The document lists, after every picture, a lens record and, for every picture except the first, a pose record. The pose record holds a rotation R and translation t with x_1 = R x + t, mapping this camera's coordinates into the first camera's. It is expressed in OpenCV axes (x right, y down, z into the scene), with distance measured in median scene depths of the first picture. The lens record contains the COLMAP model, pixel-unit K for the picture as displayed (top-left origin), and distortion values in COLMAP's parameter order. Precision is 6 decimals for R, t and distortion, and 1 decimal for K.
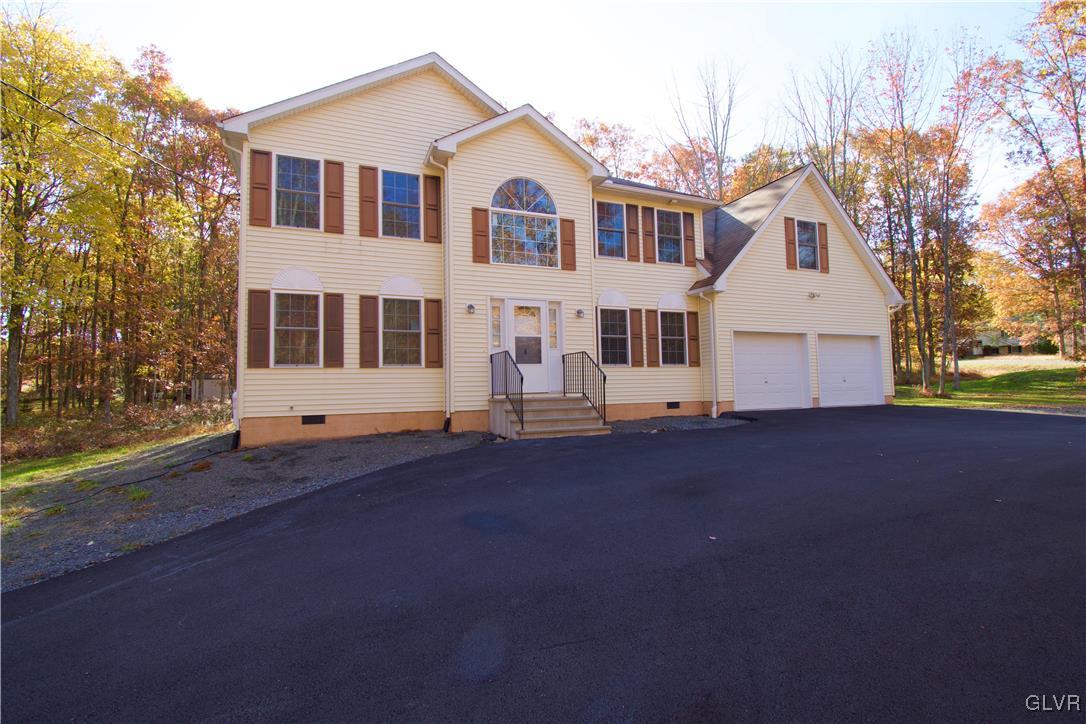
lens RADIAL K [[540.9, 0, 545.2], [0, 540.9, 360.7], [0, 0, 1]] dist [0.000402, -0.000183]
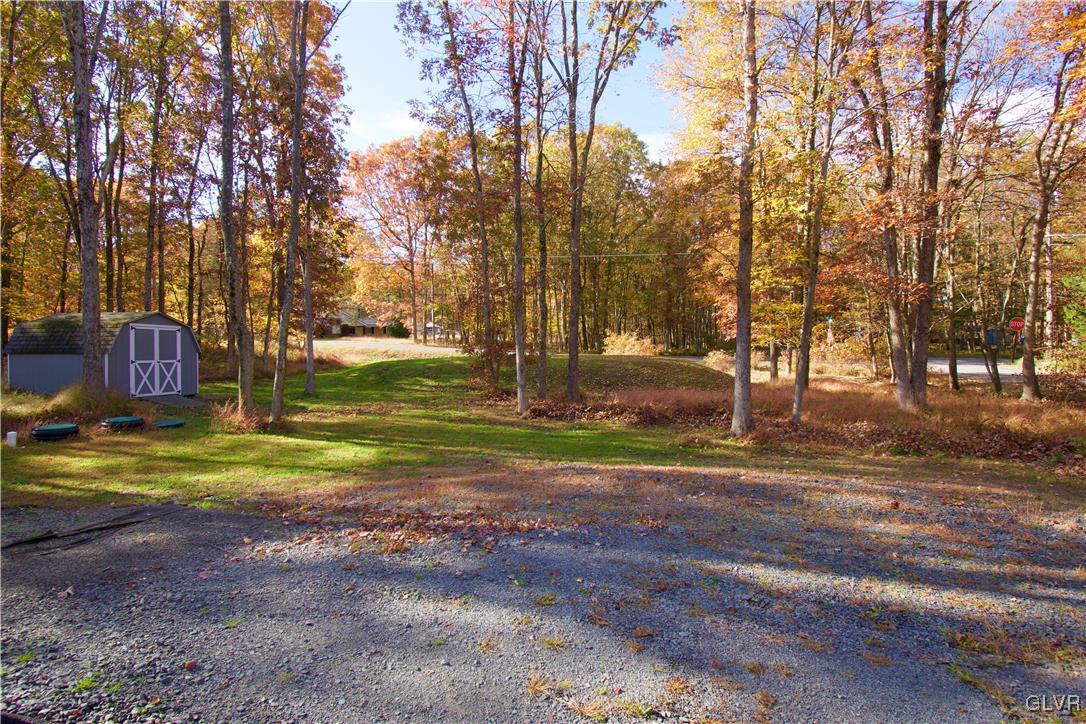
lens RADIAL K [[560.1, 0, 543.7], [0, 560.1, 361.2], [0, 0, 1]] dist [-0.004496, -0.011945]
pose [[0.512564, 0.014143, 0.858532, 0.234656], [-0.058243, 0.998134, 0.018330, -0.003686], [-0.856671, -0.059398, 0.512432, 0.298645]]
